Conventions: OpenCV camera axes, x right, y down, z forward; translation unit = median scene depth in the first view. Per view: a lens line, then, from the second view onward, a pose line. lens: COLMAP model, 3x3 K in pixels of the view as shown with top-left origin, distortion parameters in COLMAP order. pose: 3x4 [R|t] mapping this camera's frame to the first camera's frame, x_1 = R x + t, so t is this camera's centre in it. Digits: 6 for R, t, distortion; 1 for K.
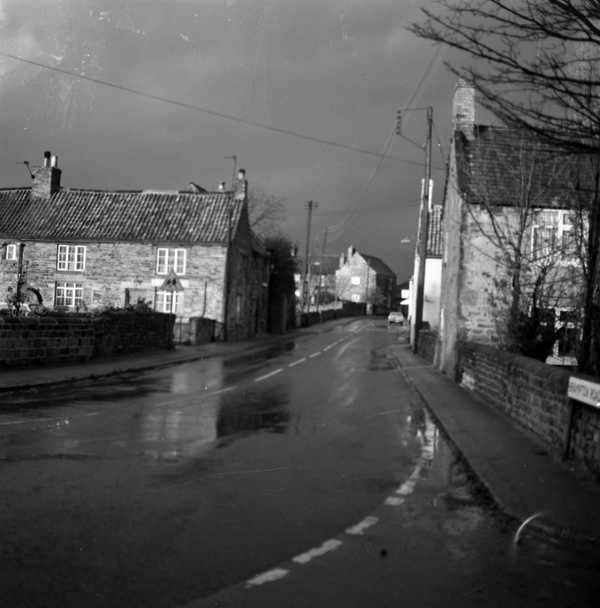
lens RADIAL K [[917.8, 0, 302.0], [0, 917.8, 282.2], [0, 0, 1]] dist [-0.025669, 0.000000]
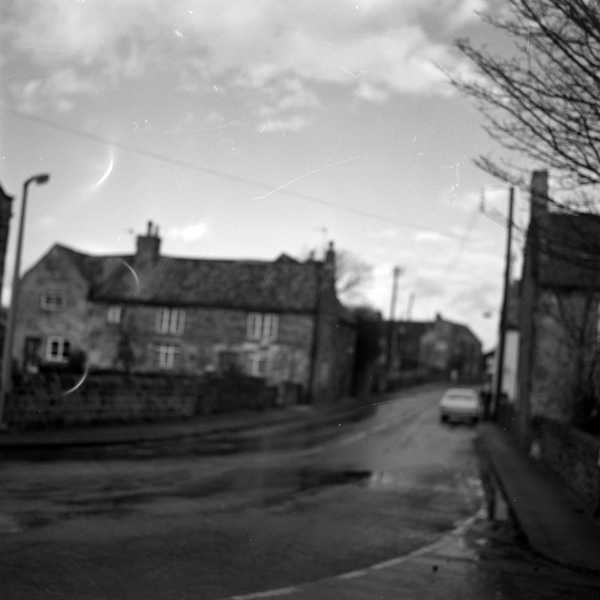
lens RADIAL K [[991.9, 0, 297.6], [0, 991.9, 297.7], [0, 0, 1]] dist [-0.058972, 0.000000]
pose [[0.995452, 0.024528, -0.092056, 0.002602], [-0.028192, 0.998853, -0.038715, -0.013919], [0.091001, 0.041134, 0.995001, -0.140503]]
